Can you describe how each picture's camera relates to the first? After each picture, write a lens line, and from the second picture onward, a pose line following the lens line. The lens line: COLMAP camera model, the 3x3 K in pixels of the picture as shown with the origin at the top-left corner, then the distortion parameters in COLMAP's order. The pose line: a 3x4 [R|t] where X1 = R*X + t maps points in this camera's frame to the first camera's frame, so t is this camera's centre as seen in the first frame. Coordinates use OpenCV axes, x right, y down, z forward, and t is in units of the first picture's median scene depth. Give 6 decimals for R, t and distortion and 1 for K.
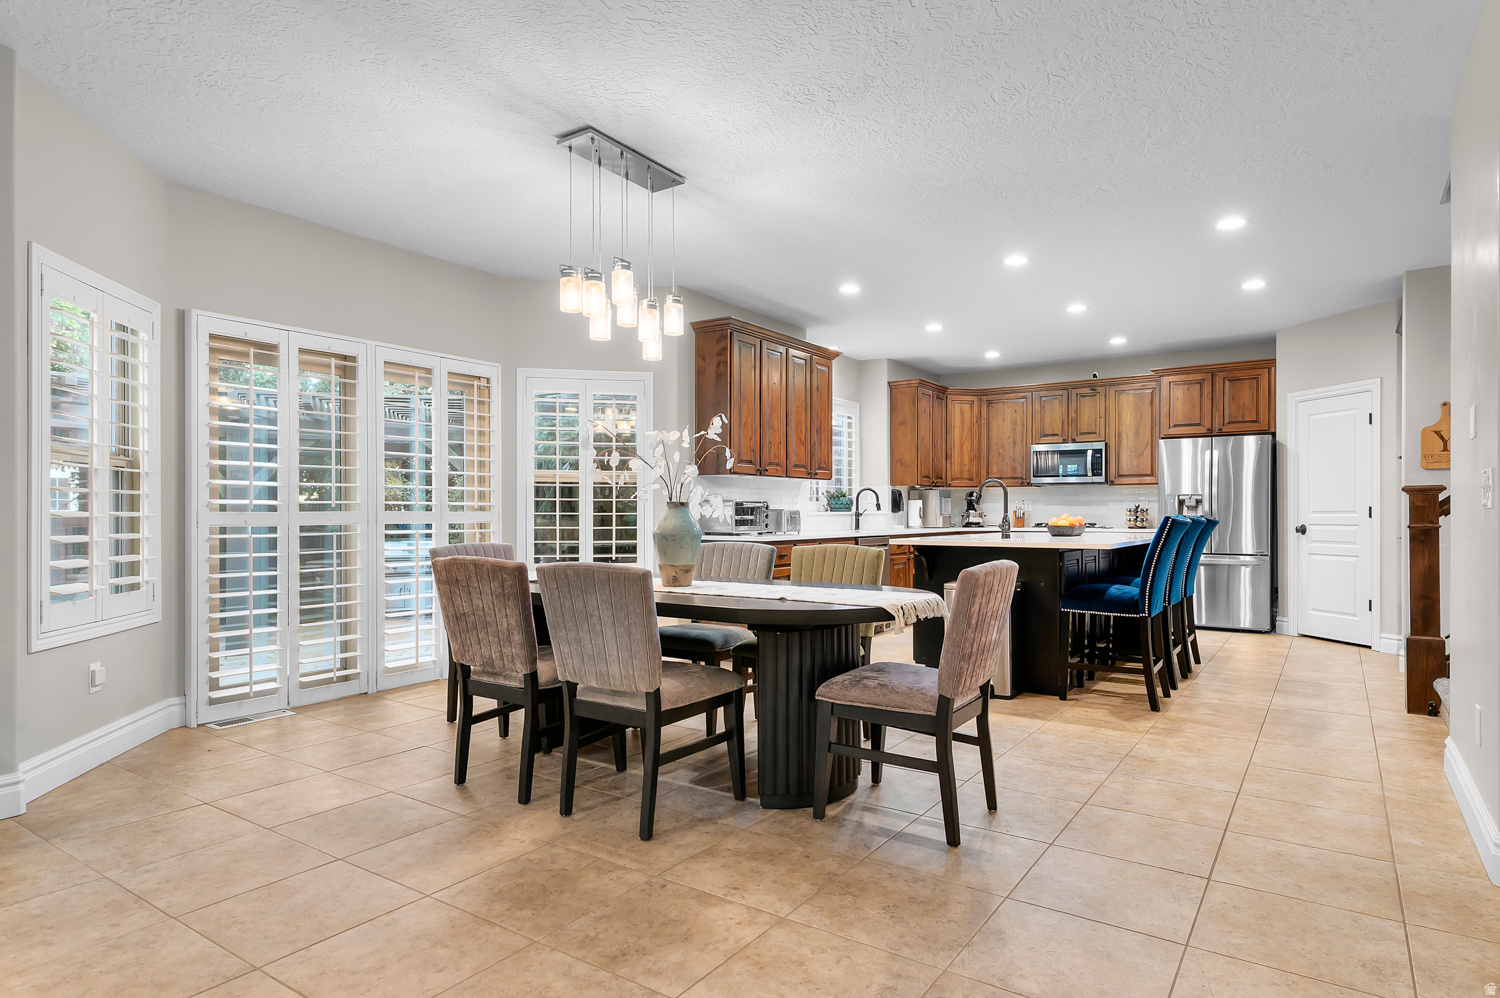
lens RADIAL K [[843.8, 0, 750.7], [0, 843.8, 511.9], [0, 0, 1]] dist [0.014181, 0.000310]
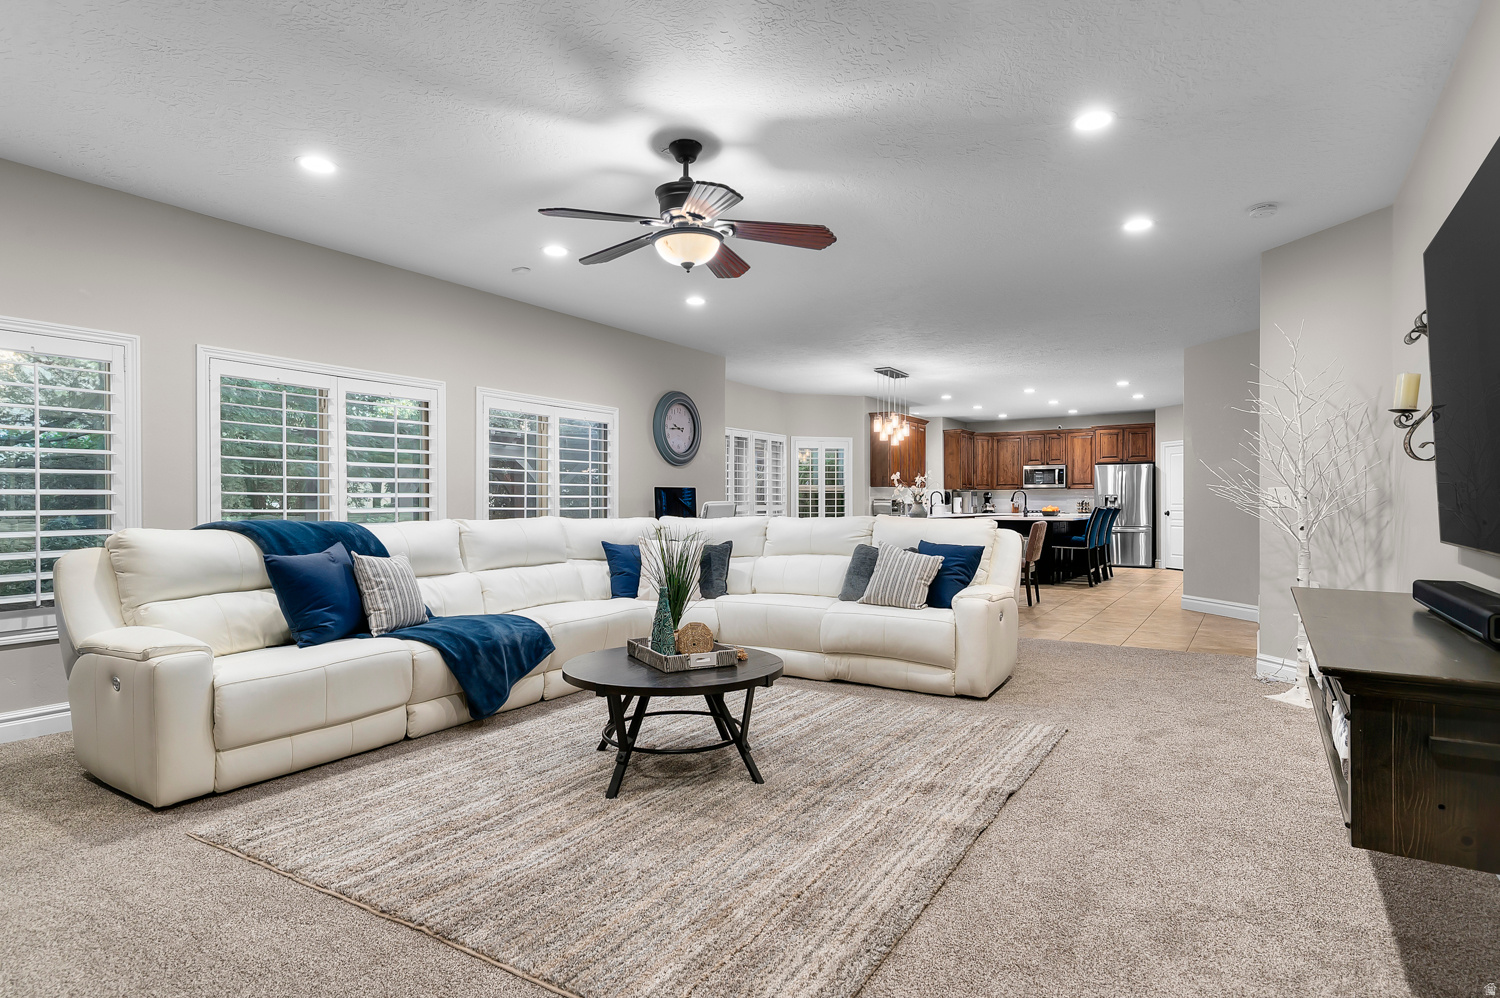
lens RADIAL K [[791.4, 0, 750.5], [0, 791.4, 500.2], [0, 0, 1]] dist [0.018234, 0.000252]
pose [[0.999464, -0.000143, 0.032729, -0.317885], [0.000215, 0.999998, -0.002178, -0.005172], [-0.032729, 0.002184, 0.999462, -0.691024]]
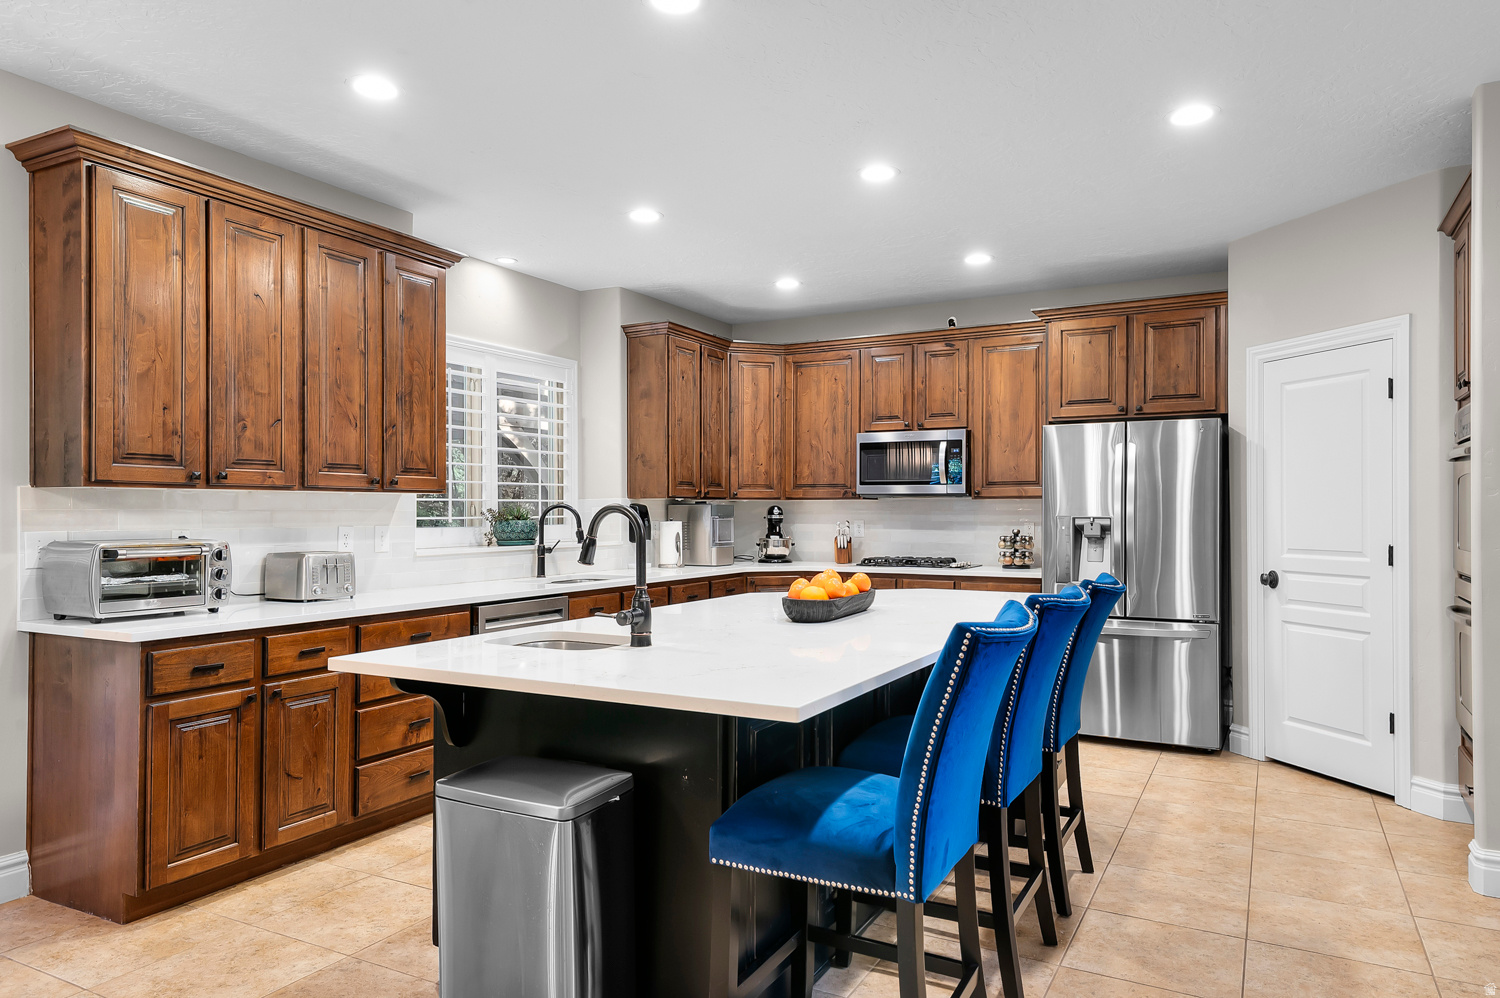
lens RADIAL K [[954.7, 0, 756.9], [0, 954.7, 503.5], [0, 0, 1]] dist [0.024289, 0.001122]
pose [[0.994164, 0.001002, 0.107871, 0.202198], [-0.000022, 0.999959, -0.009085, -0.022923], [-0.107875, 0.009030, 0.994123, 0.339969]]
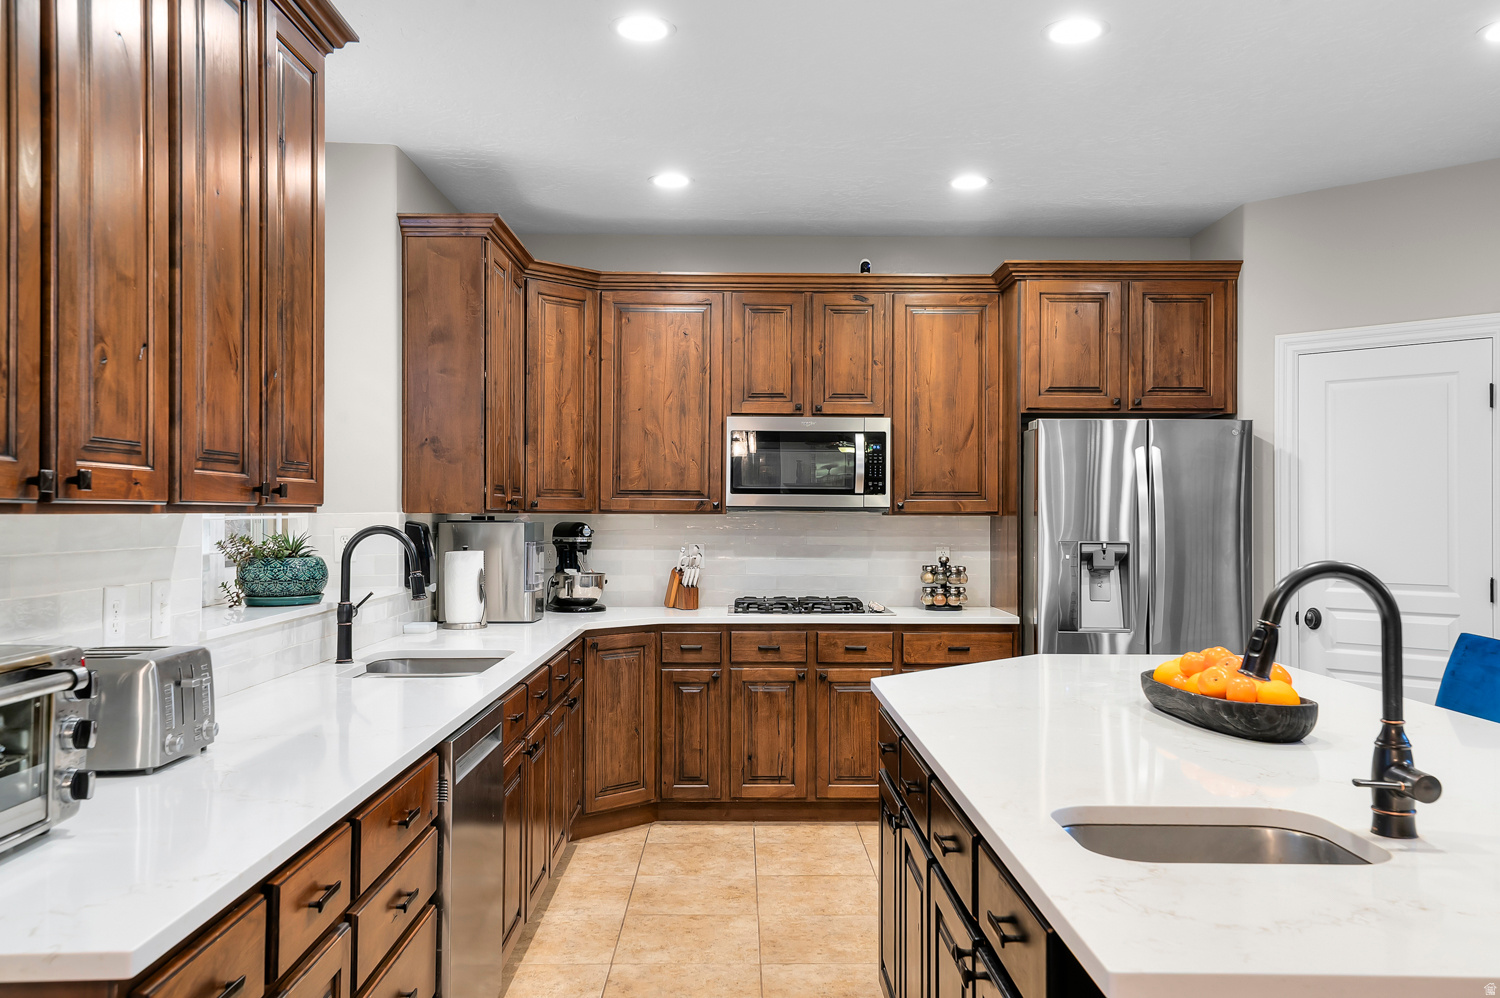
lens RADIAL K [[1234.7, 0, 757.6], [0, 1234.7, 496.2], [0, 0, 1]] dist [0.051055, 0.006376]
pose [[0.812767, 0.011109, 0.582484, -0.016211], [-0.003158, 0.999888, -0.014663, -0.033514], [-0.582581, 0.010078, 0.812710, 0.544163]]
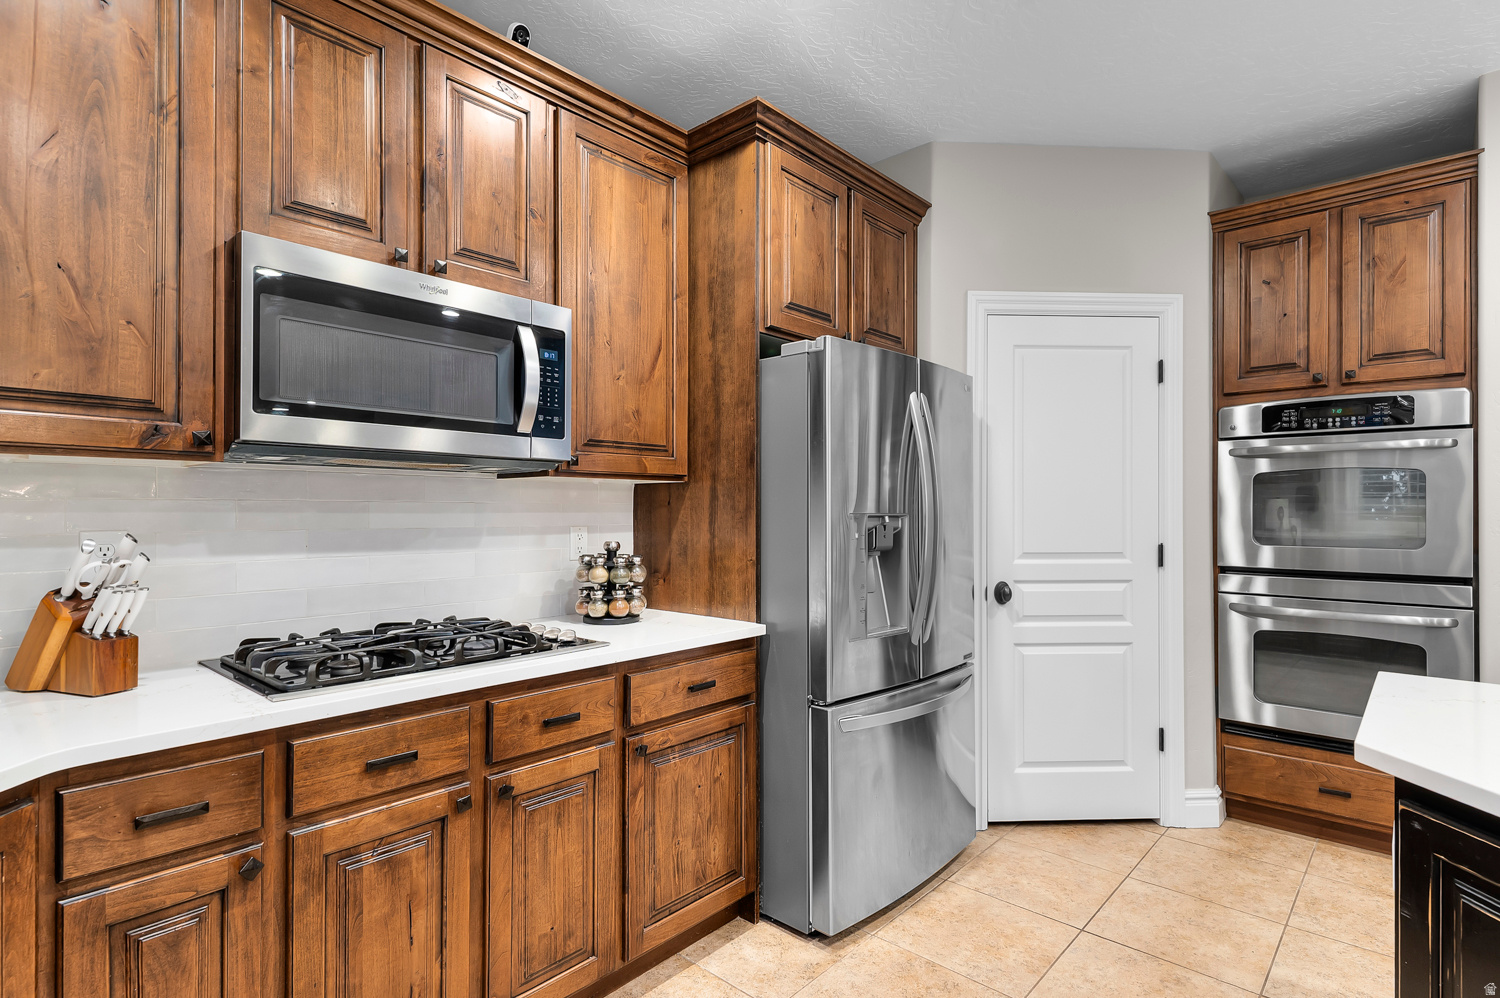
lens RADIAL K [[753.9, 0, 760.2], [0, 753.9, 508.0], [0, 0, 1]] dist [0.014831, -0.003431]
pose [[0.124122, 0.004511, 0.992257, 0.205001], [0.000023, 0.999990, -0.004549, -0.021073], [-0.992267, 0.000588, 0.124120, 0.965619]]
